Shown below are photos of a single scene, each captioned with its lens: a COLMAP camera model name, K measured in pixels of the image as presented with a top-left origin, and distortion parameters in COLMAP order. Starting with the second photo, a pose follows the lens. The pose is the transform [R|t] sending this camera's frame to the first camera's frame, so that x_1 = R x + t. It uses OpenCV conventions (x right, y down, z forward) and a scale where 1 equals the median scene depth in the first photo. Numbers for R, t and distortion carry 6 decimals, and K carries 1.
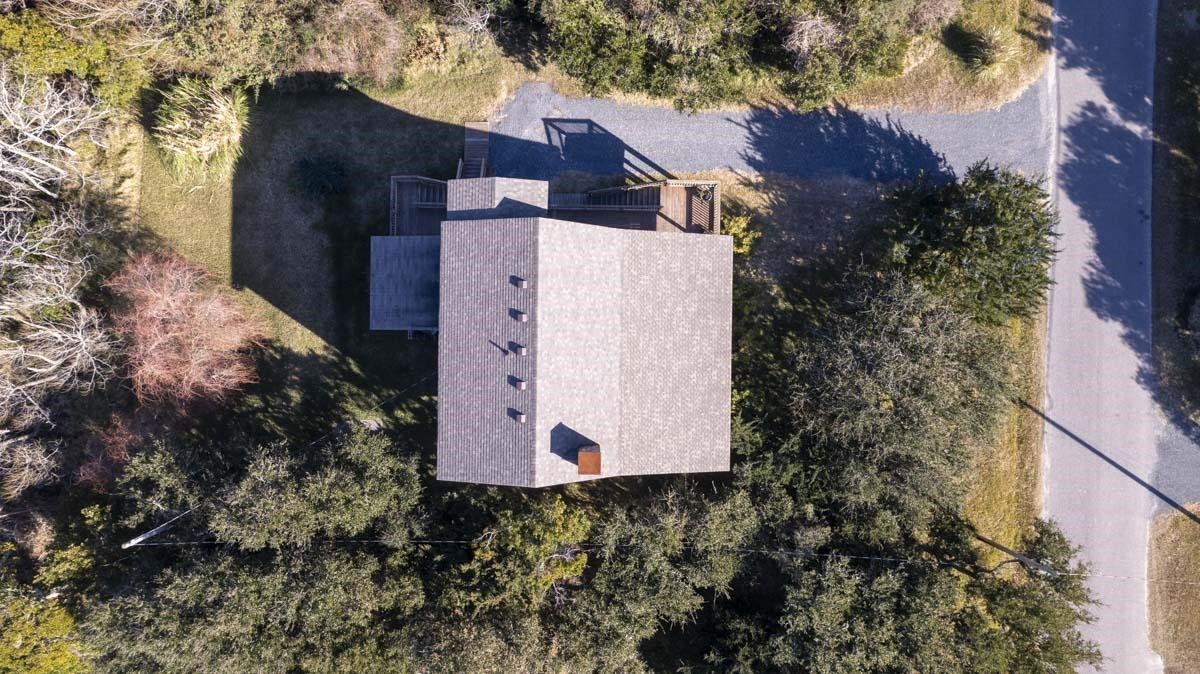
lens RADIAL K [[773.4, 0, 600.0], [0, 773.4, 337.0], [0, 0, 1]] dist [-0.080369, 0.069039]
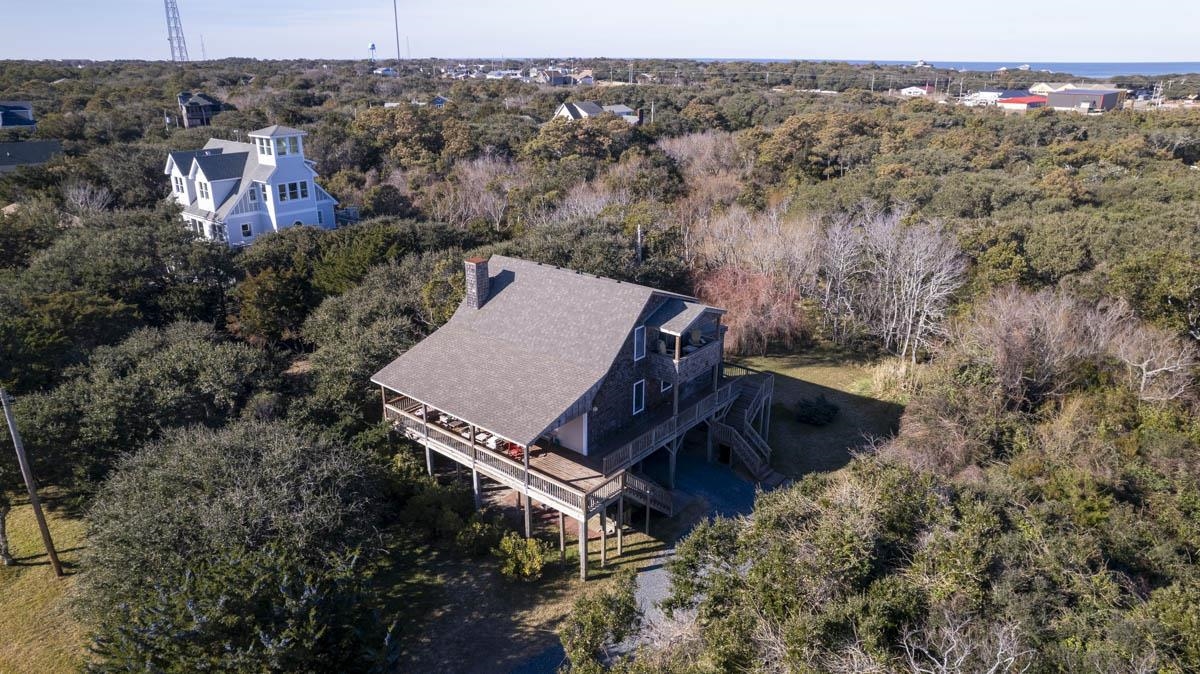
lens RADIAL K [[773.4, 0, 600.0], [0, 773.4, 337.0], [0, 0, 1]] dist [-0.080369, 0.069039]
pose [[-0.624385, 0.276520, -0.730534, 0.625751], [-0.781046, -0.208378, 0.588682, -0.595792], [0.010555, 0.938145, 0.346082, 0.499420]]
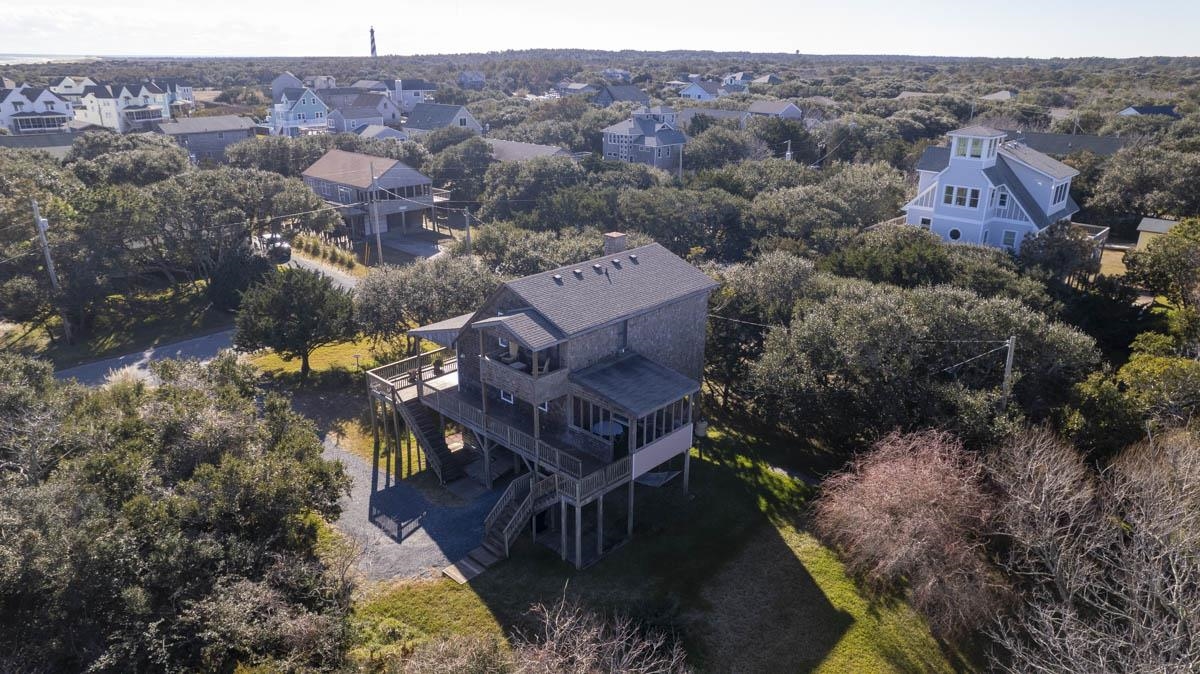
lens RADIAL K [[773.4, 0, 600.0], [0, 773.4, 337.0], [0, 0, 1]] dist [-0.080369, 0.069039]
pose [[-0.735140, -0.235746, 0.635605, -0.693828], [0.677870, -0.244745, 0.693248, -0.648573], [-0.007869, 0.940491, 0.339727, 0.519925]]
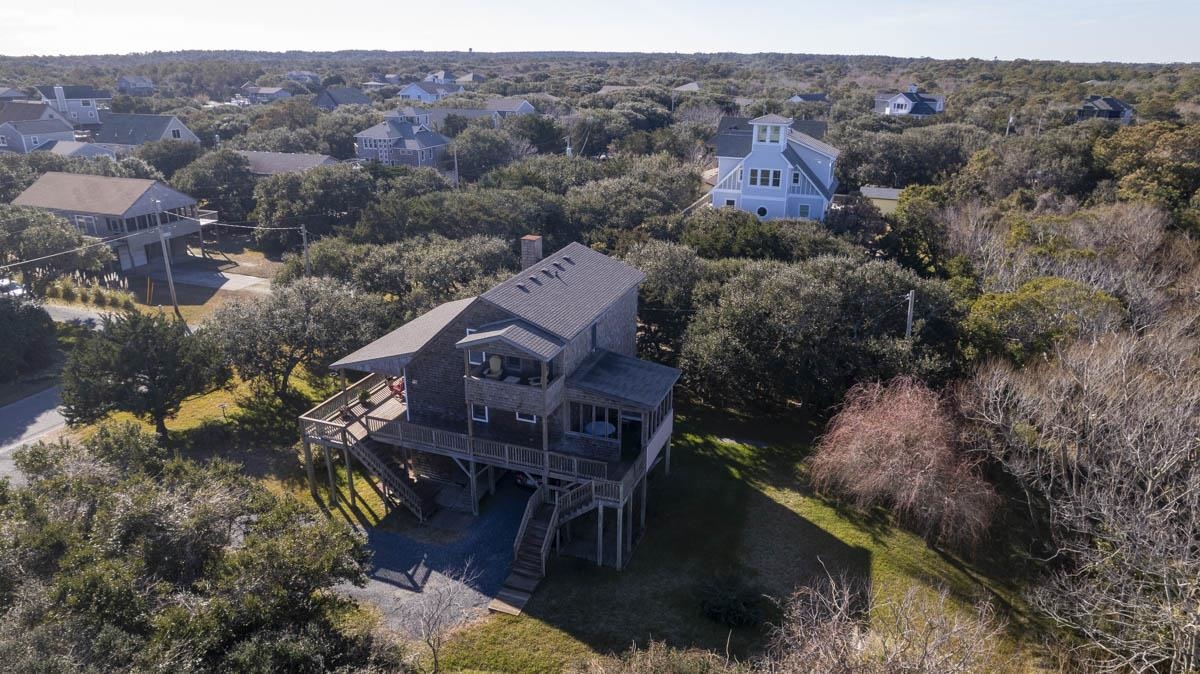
lens RADIAL K [[773.4, 0, 600.0], [0, 773.4, 337.0], [0, 0, 1]] dist [-0.080369, 0.069039]
pose [[-0.942169, -0.117588, 0.313833, -0.439271], [0.335108, -0.317921, 0.886921, -0.801945], [-0.004517, 0.940797, 0.338940, 0.519520]]
